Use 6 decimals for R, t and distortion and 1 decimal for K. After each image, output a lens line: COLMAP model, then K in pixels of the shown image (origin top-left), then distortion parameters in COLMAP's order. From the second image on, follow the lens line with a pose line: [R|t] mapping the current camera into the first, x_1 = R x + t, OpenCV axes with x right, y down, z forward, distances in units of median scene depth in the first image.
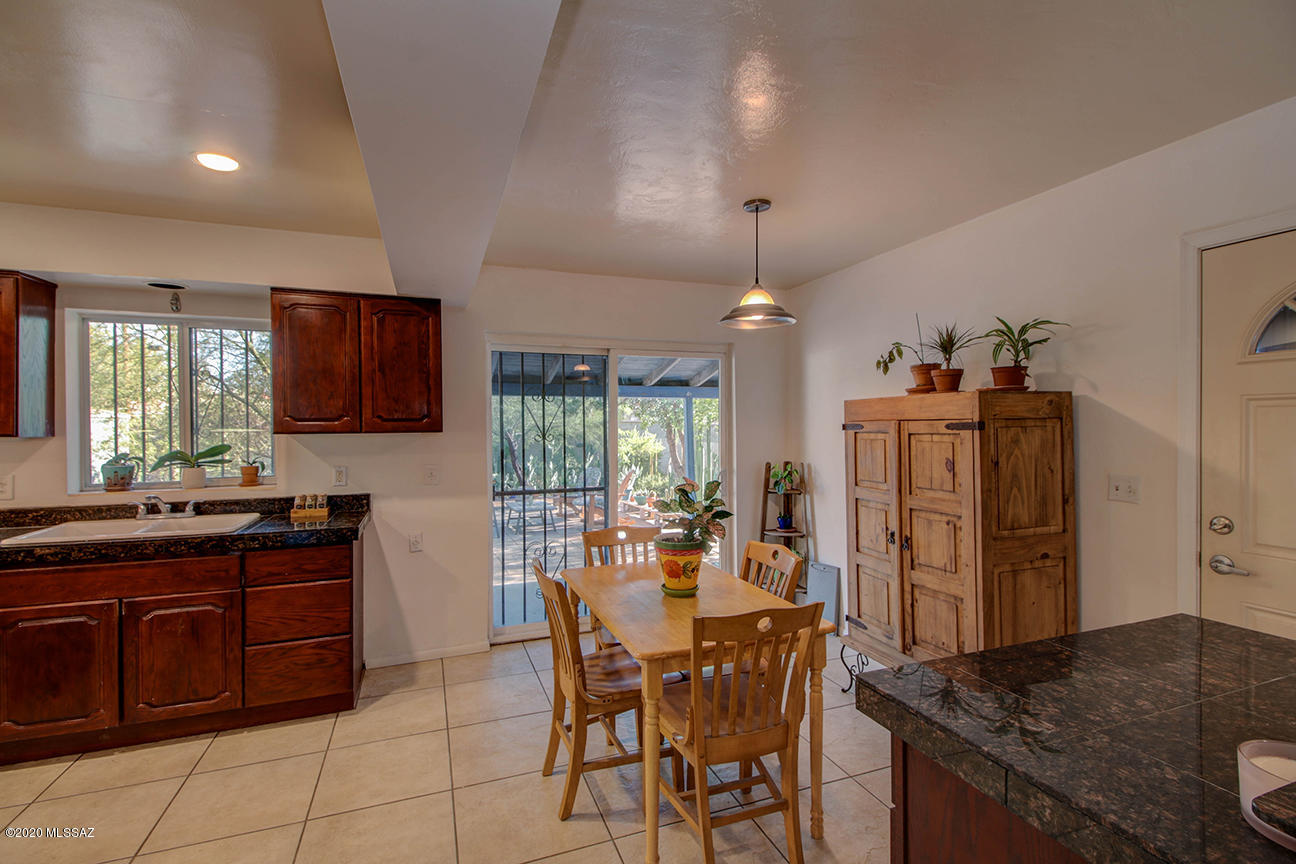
lens RADIAL K [[598.4, 0, 648.0], [0, 598.4, 432.0], [0, 0, 1]] dist [-0.018829, -0.000399]
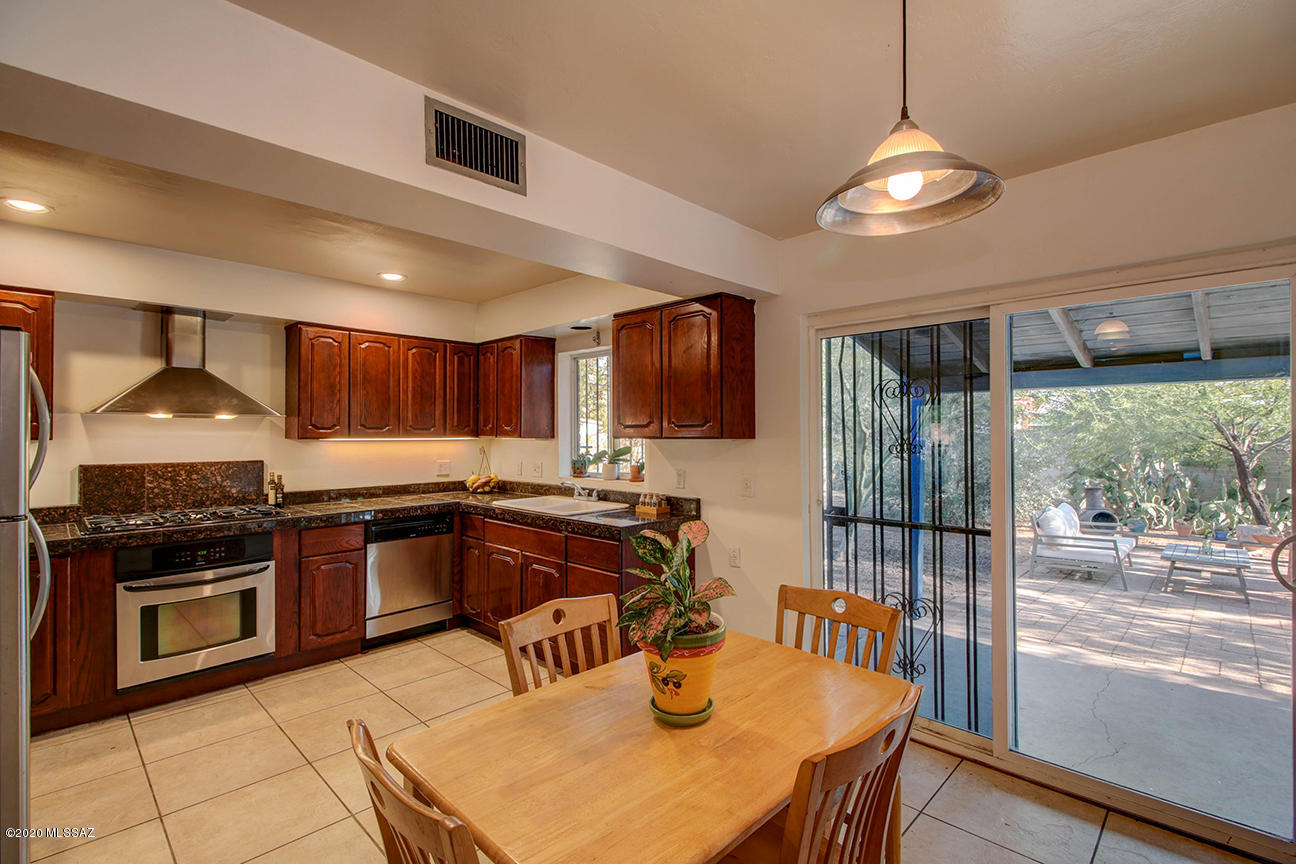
lens RADIAL K [[586.0, 0, 627.7], [0, 586.0, 417.5], [0, 0, 1]] dist [-0.002481, -0.001711]
pose [[0.402301, -0.019749, -0.915294, 0.439412], [-0.009189, 0.999630, -0.025608, -0.008206], [0.915461, 0.018713, 0.401971, 0.543503]]
